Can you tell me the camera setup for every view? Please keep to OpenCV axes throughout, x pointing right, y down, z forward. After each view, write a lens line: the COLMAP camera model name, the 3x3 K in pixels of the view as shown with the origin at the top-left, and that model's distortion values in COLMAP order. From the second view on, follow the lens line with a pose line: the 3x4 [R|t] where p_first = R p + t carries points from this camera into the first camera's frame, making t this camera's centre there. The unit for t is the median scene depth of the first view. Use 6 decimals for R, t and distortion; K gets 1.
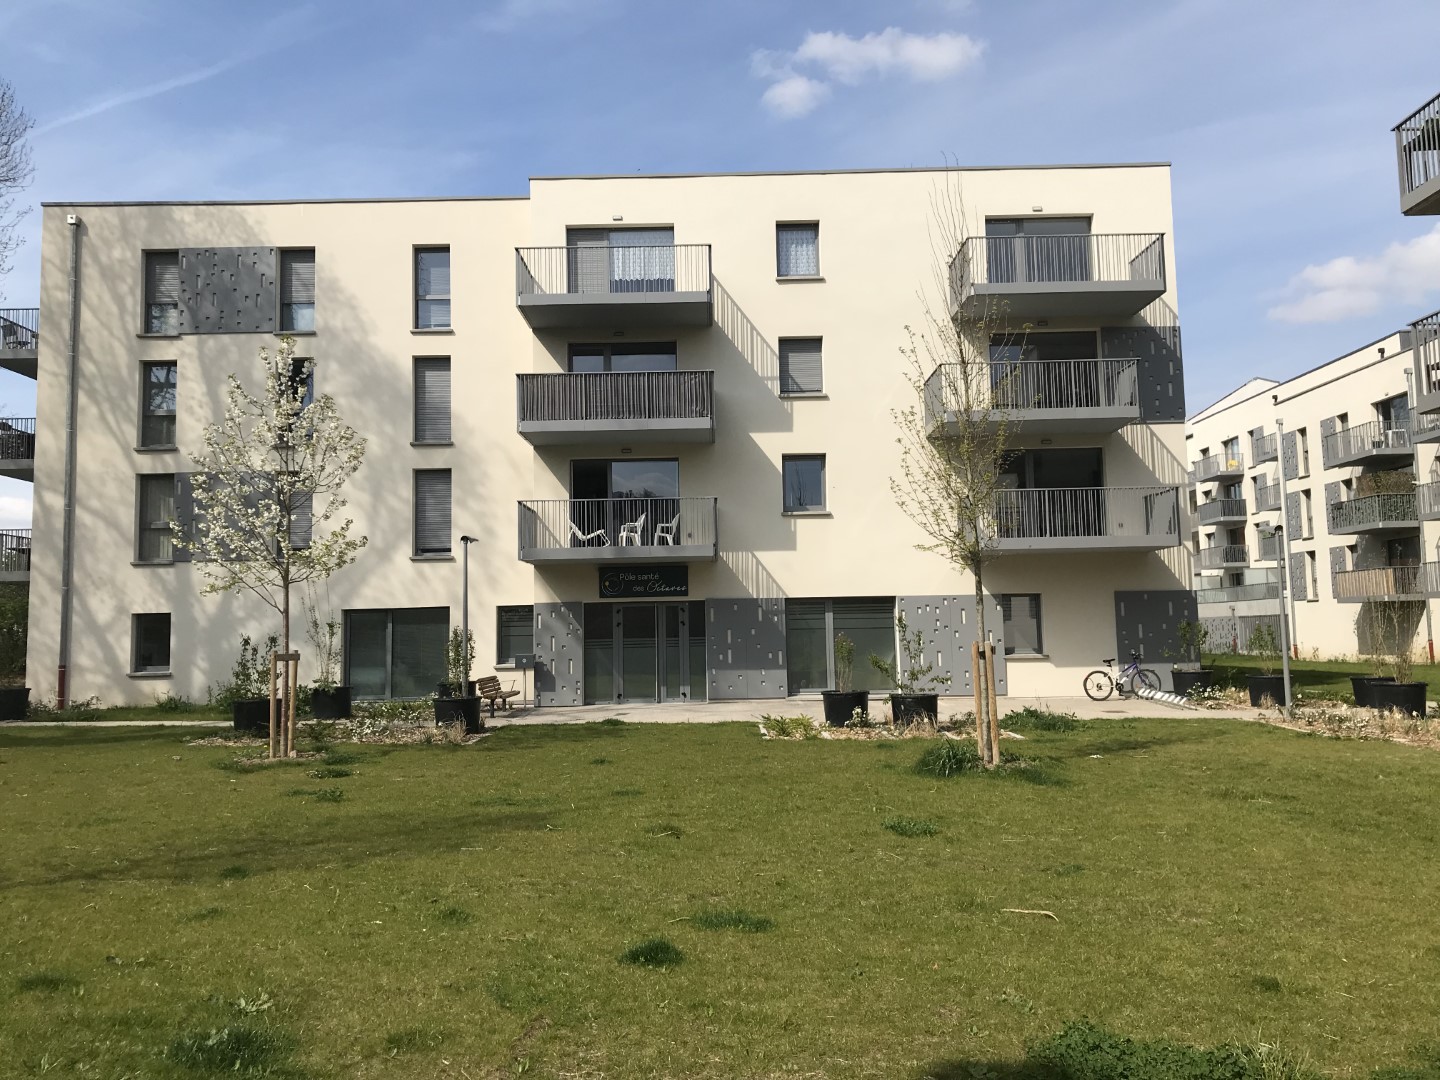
lens RADIAL K [[1179.0, 0, 720.0], [0, 1179.0, 540.0], [0, 0, 1]] dist [0.055663, -0.066373]
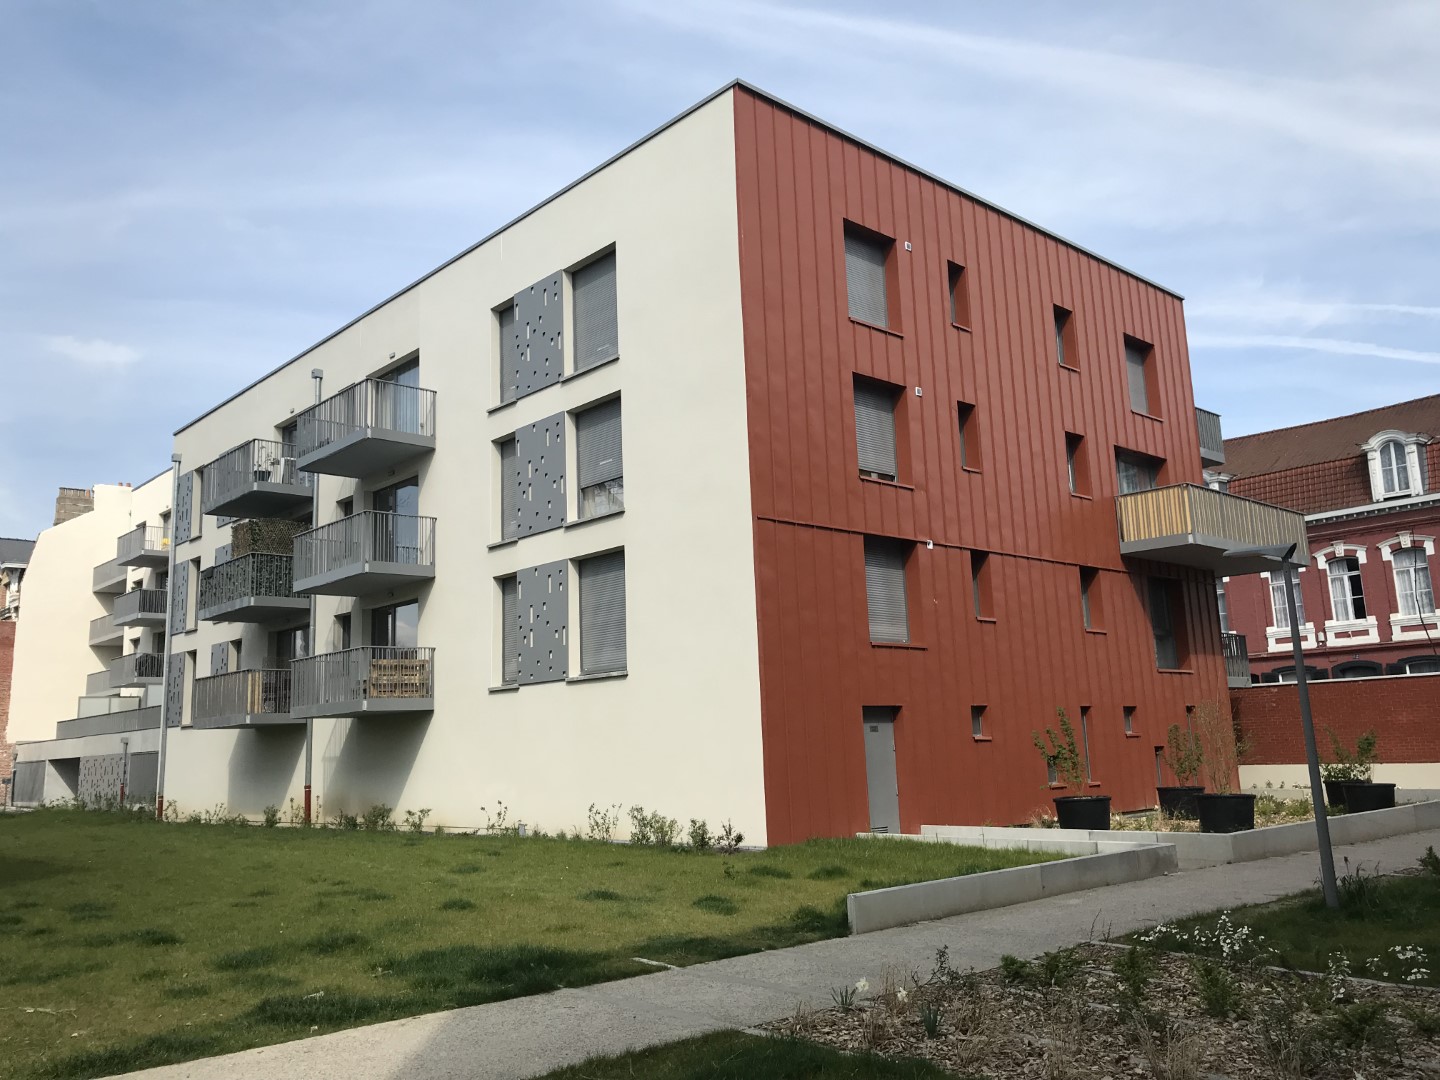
lens RADIAL K [[1179.0, 0, 720.0], [0, 1179.0, 540.0], [0, 0, 1]] dist [0.055663, -0.066373]
pose [[0.743419, 0.114416, 0.658967, 0.568103], [-0.036918, 0.990777, -0.130379, 0.049497], [-0.667807, 0.072599, 0.740786, 0.653629]]
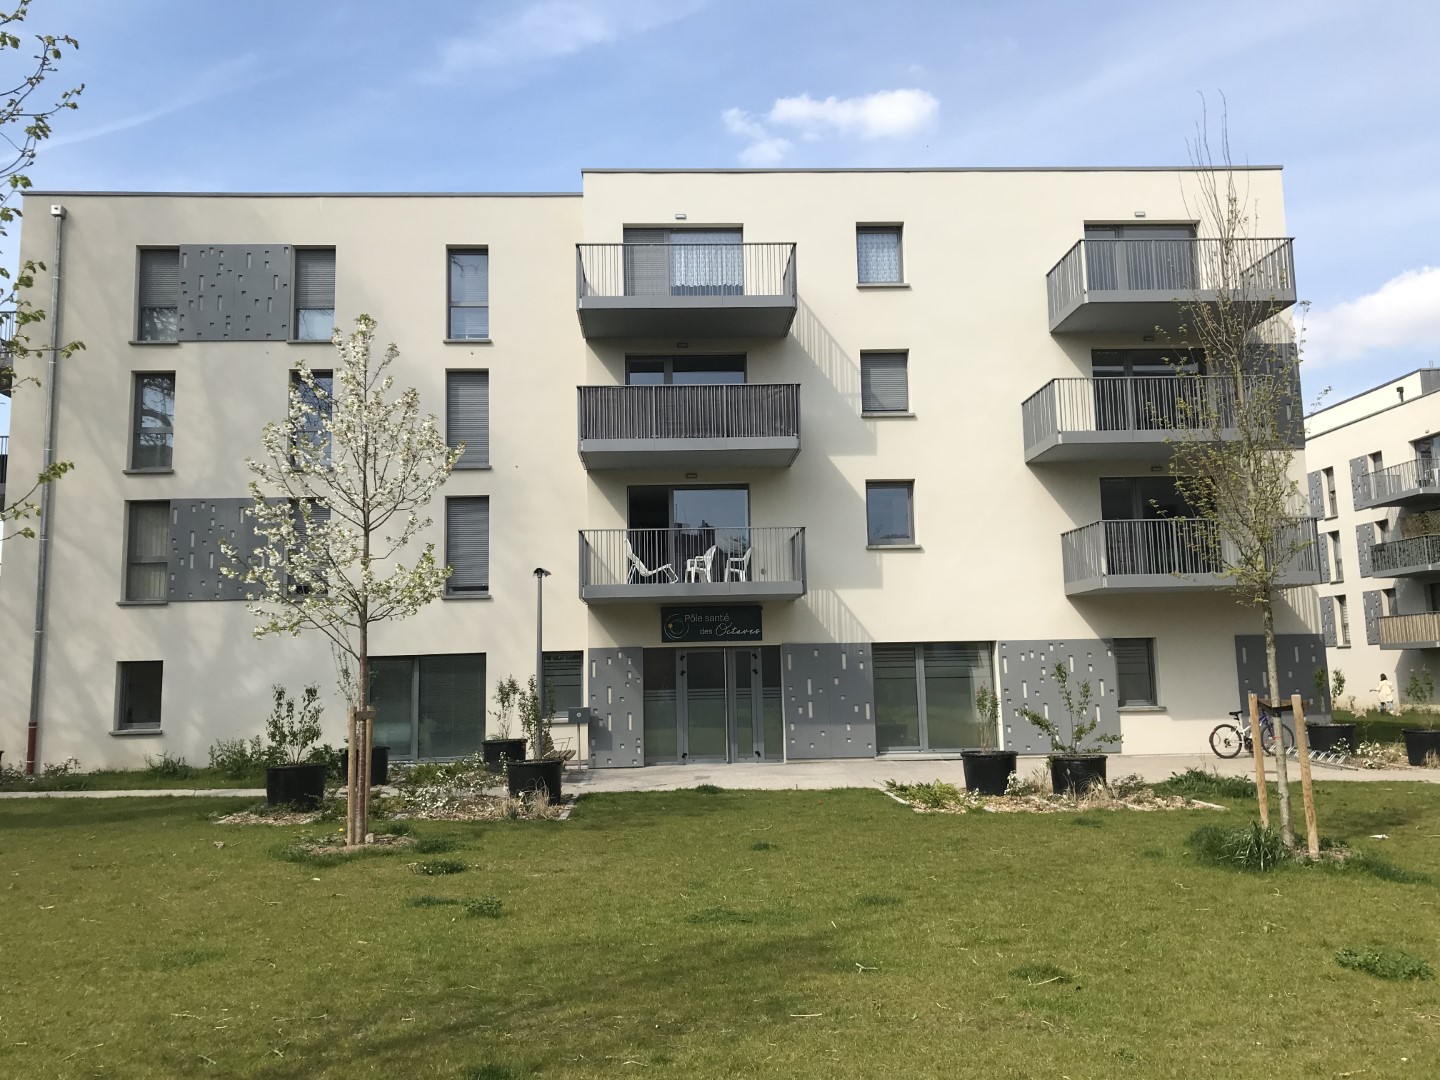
lens RADIAL K [[1187.9, 0, 714.7], [0, 1187.9, 533.7], [0, 0, 1]] dist [0.048303, -0.042261]
pose [[0.999196, 0.003192, 0.039960, -0.096218], [-0.001391, 0.998986, -0.045011, 0.007986], [-0.040063, 0.044919, 0.998187, 0.110991]]
